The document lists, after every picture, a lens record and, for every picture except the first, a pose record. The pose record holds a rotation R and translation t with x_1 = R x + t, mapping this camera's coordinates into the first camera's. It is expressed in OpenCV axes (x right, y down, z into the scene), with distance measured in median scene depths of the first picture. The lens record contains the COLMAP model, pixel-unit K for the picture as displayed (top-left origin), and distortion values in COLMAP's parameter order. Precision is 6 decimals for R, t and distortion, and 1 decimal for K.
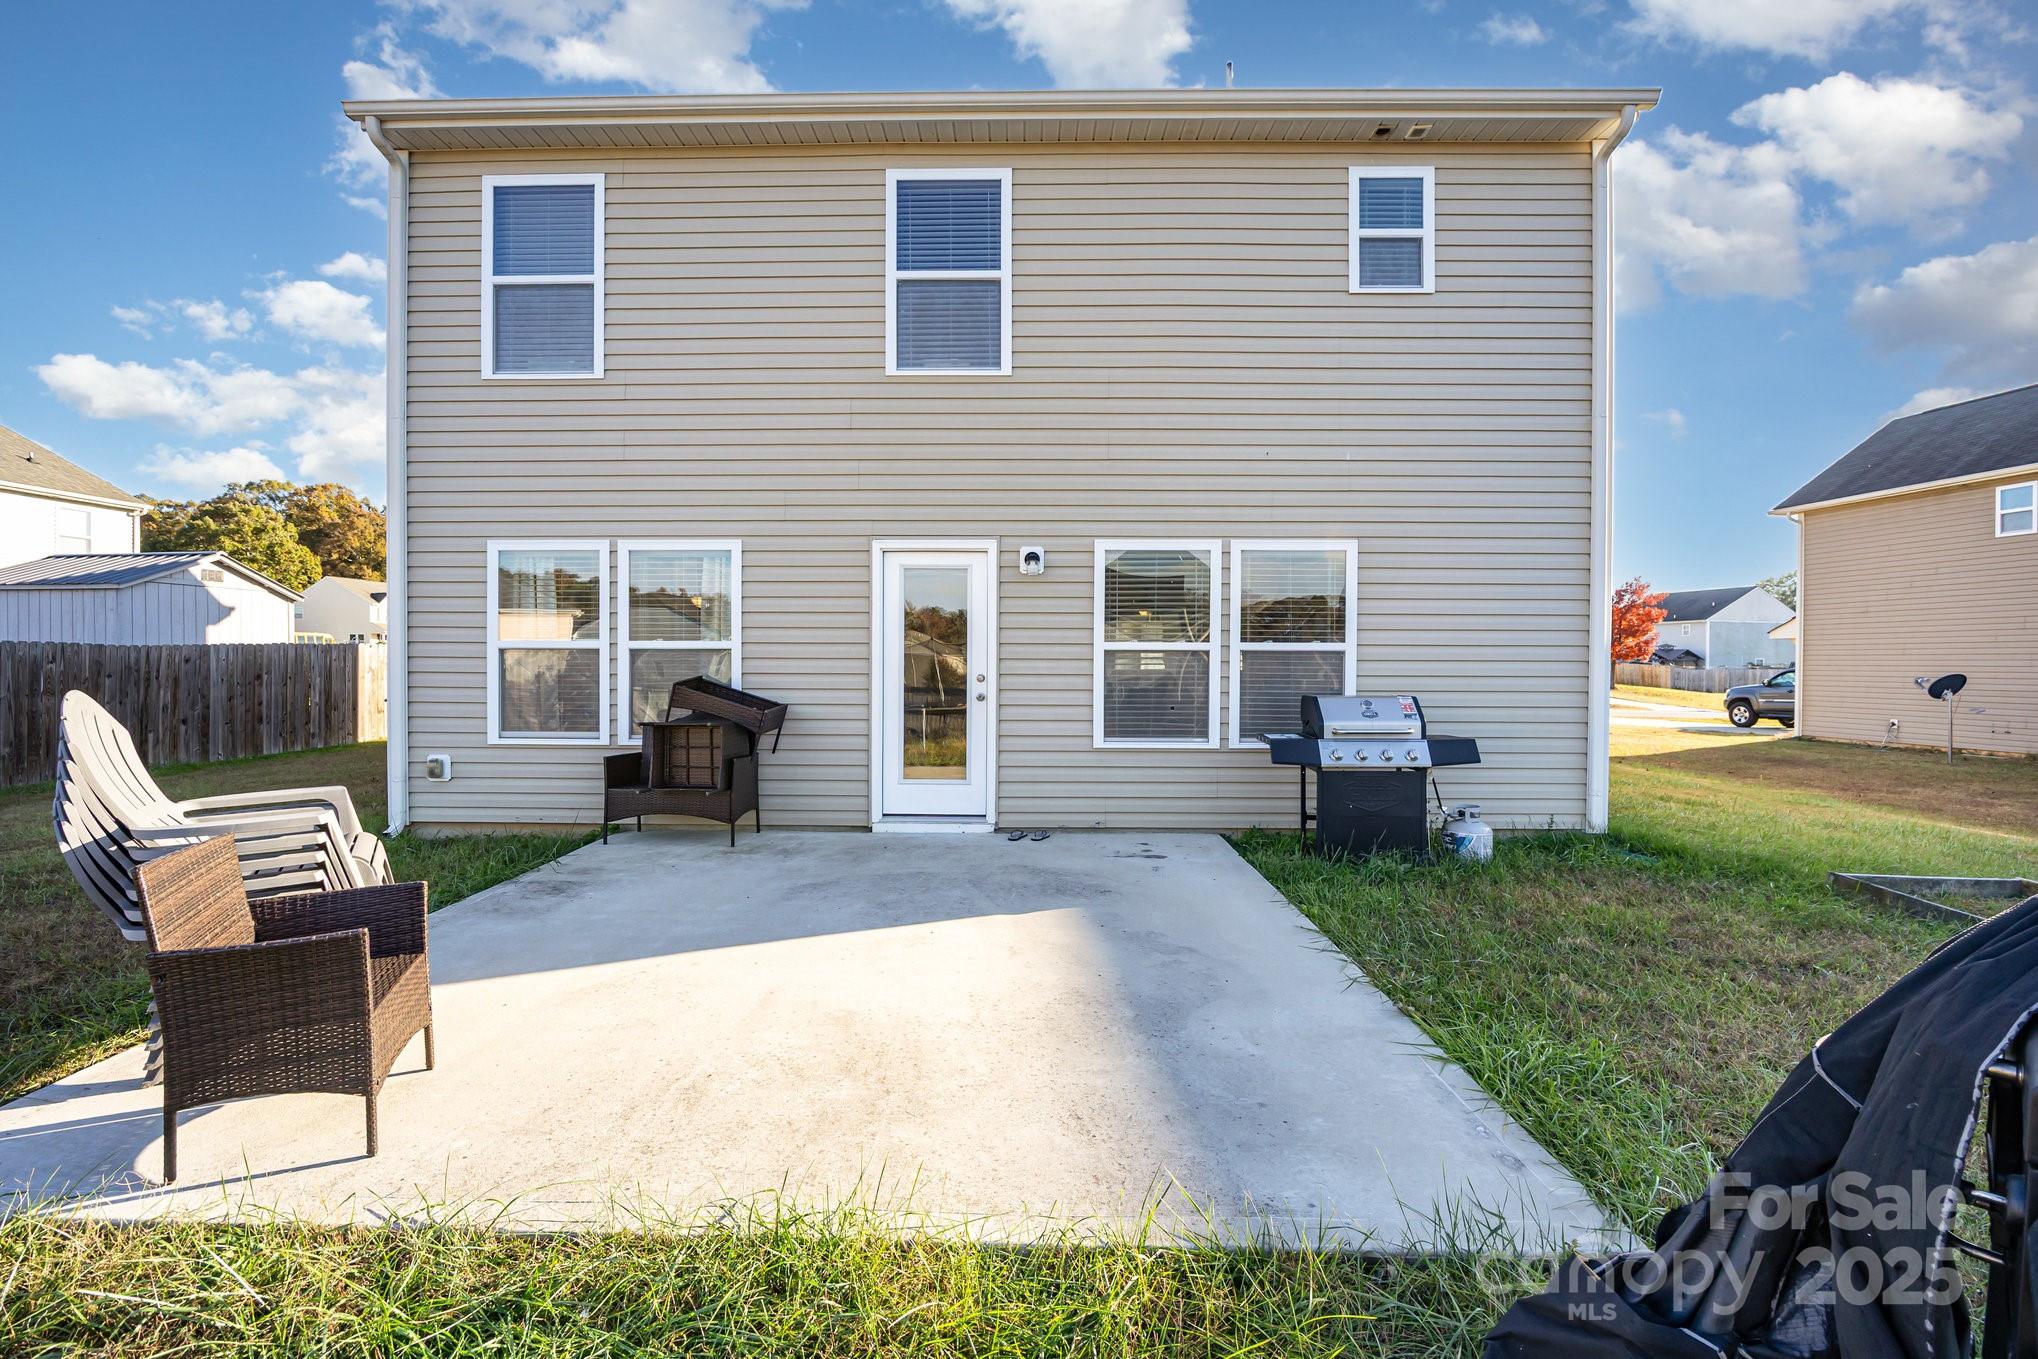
lens RADIAL K [[895.4, 0, 1018.1], [0, 895.4, 707.5], [0, 0, 1]] dist [-0.020746, 0.000642]
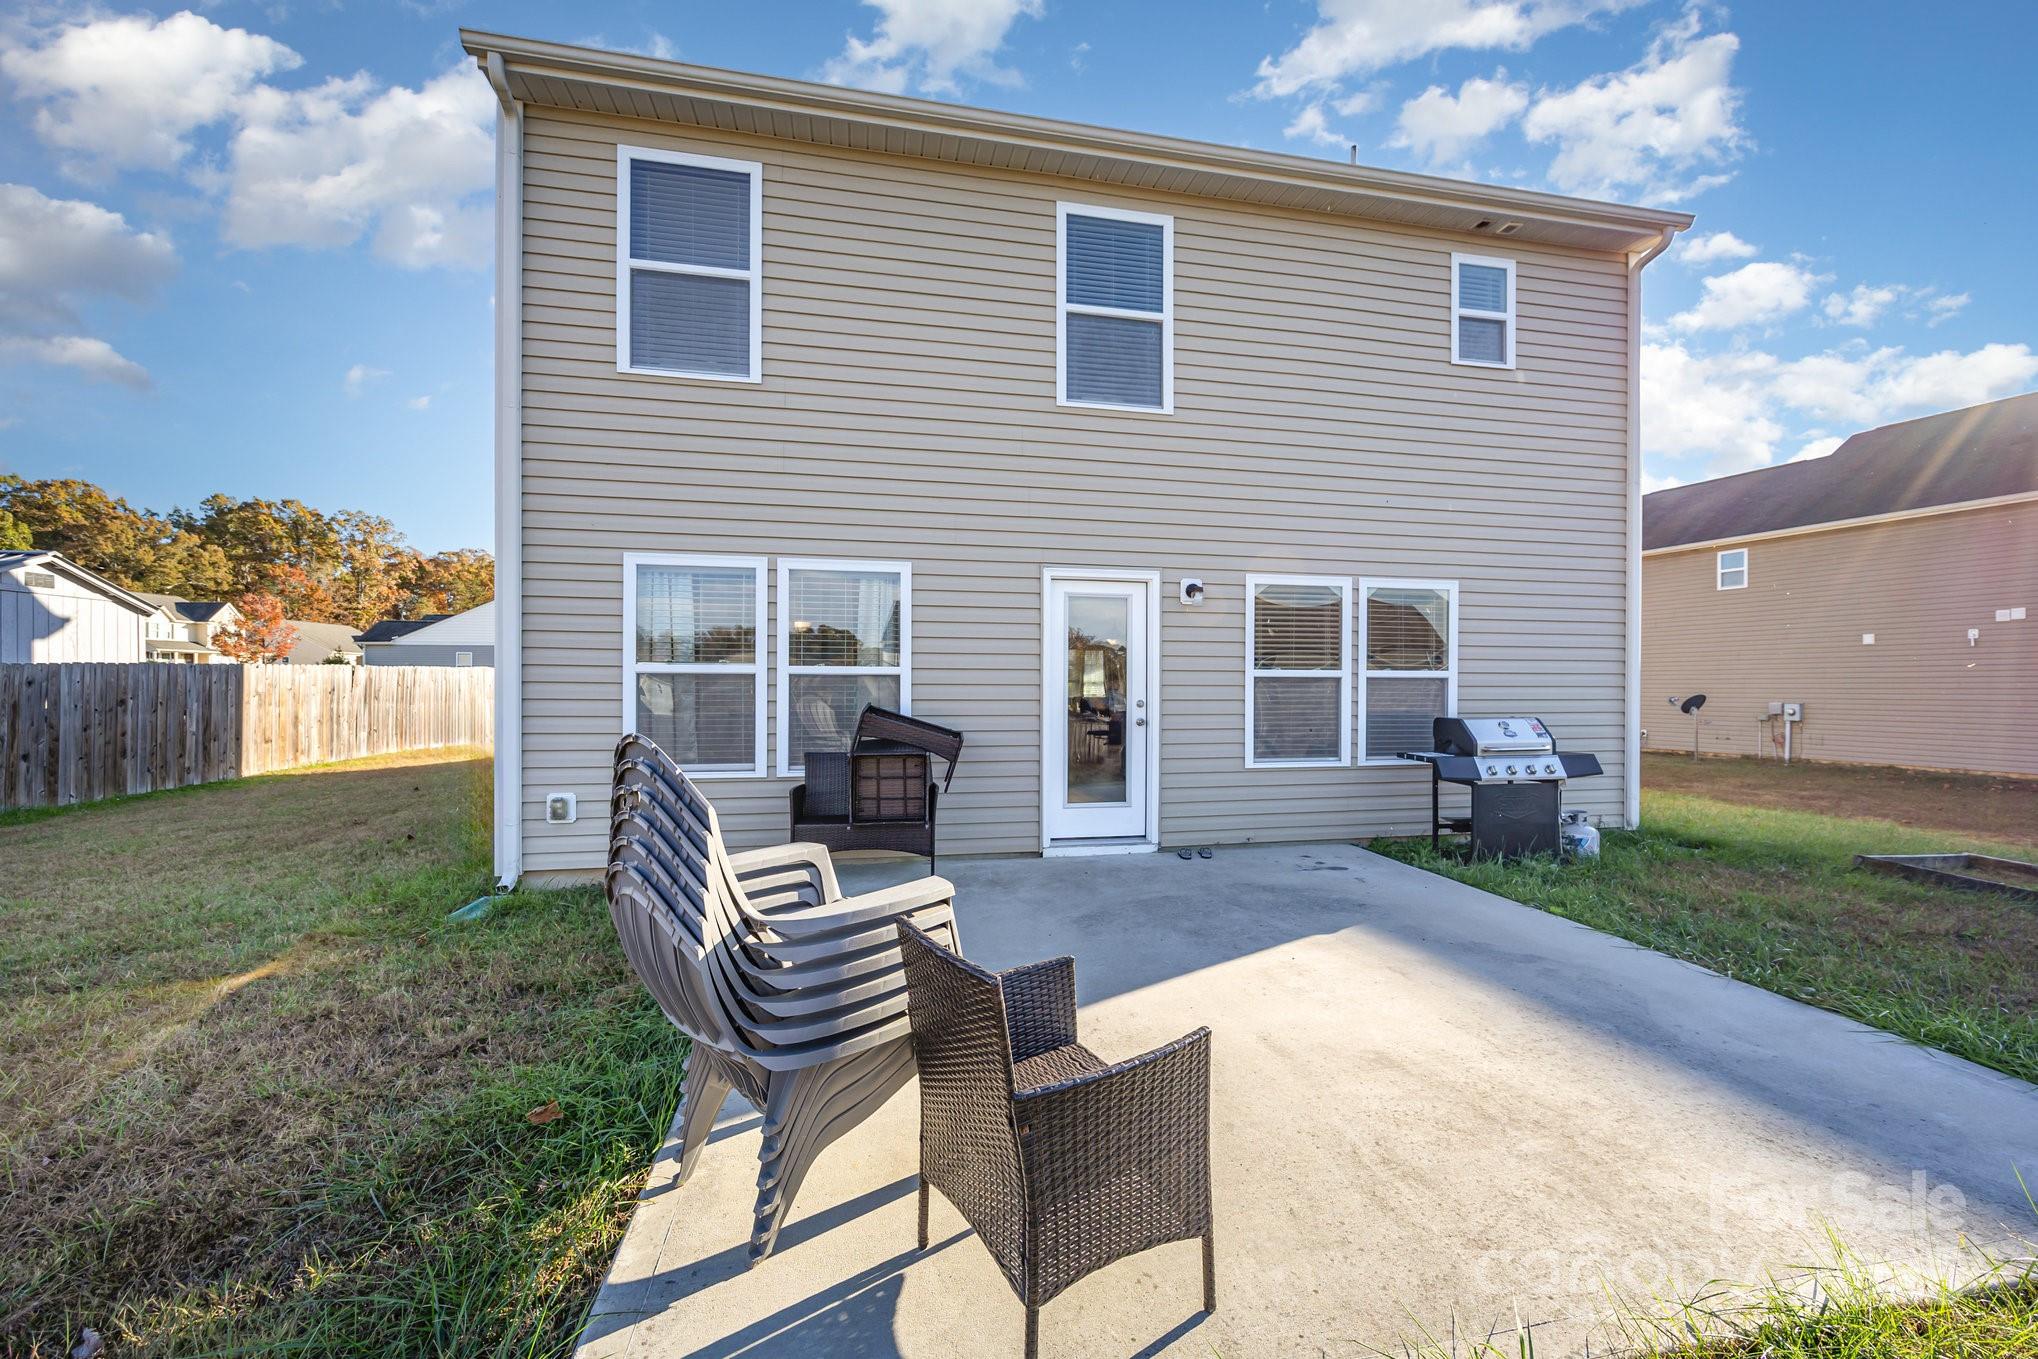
lens RADIAL K [[809.7, 0, 1020.1], [0, 809.7, 715.1], [0, 0, 1]] dist [-0.002650, -0.000243]
pose [[0.974923, -0.007739, 0.222407, -0.393350], [0.010322, 0.999892, -0.010452, -0.011088], [-0.222302, 0.012486, 0.974898, 0.116716]]
